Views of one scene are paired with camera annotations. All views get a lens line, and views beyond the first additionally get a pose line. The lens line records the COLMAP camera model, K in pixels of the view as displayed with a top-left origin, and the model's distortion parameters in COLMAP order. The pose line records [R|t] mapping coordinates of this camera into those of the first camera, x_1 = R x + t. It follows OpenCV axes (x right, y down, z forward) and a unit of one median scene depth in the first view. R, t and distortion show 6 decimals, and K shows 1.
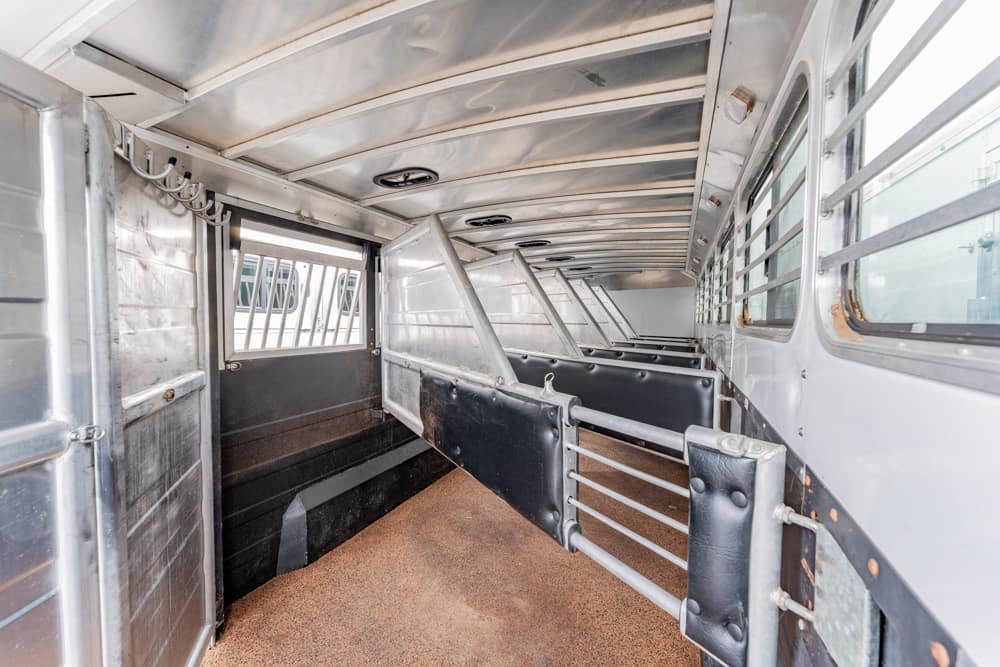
lens RADIAL K [[415.8, 0, 473.8], [0, 415.8, 335.2], [0, 0, 1]] dist [-0.001153, -0.000118]
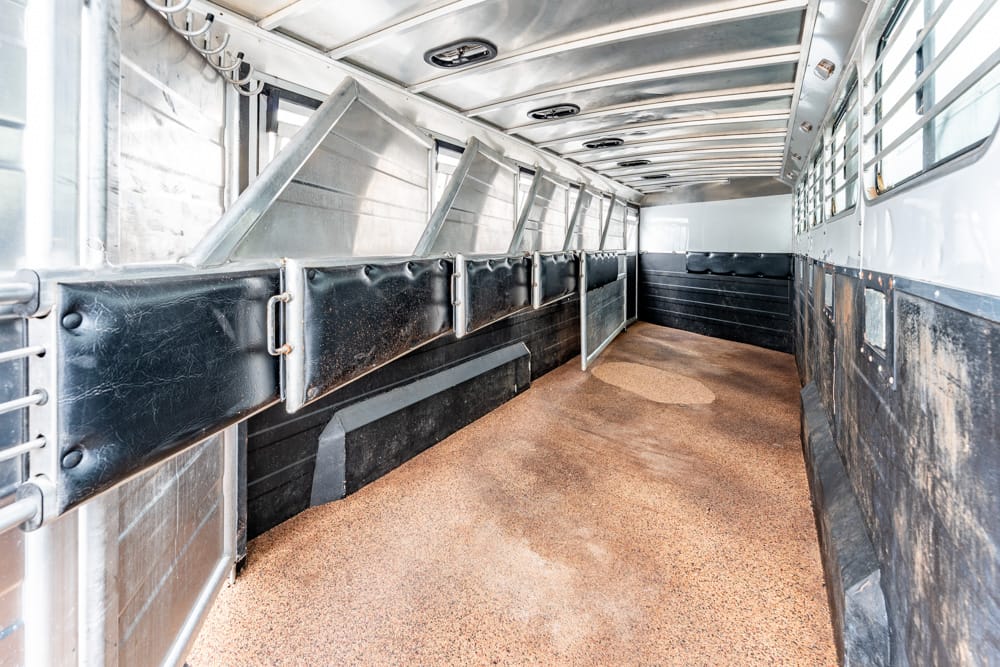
lens RADIAL K [[443.5, 0, 504.8], [0, 443.5, 250.3], [0, 0, 1]] dist [-0.001465, -0.000600]
pose [[0.997642, -0.003342, -0.068545, -0.004869], [0.000056, 0.998853, -0.047891, 0.096228], [0.068627, 0.047774, 0.996498, 0.088684]]
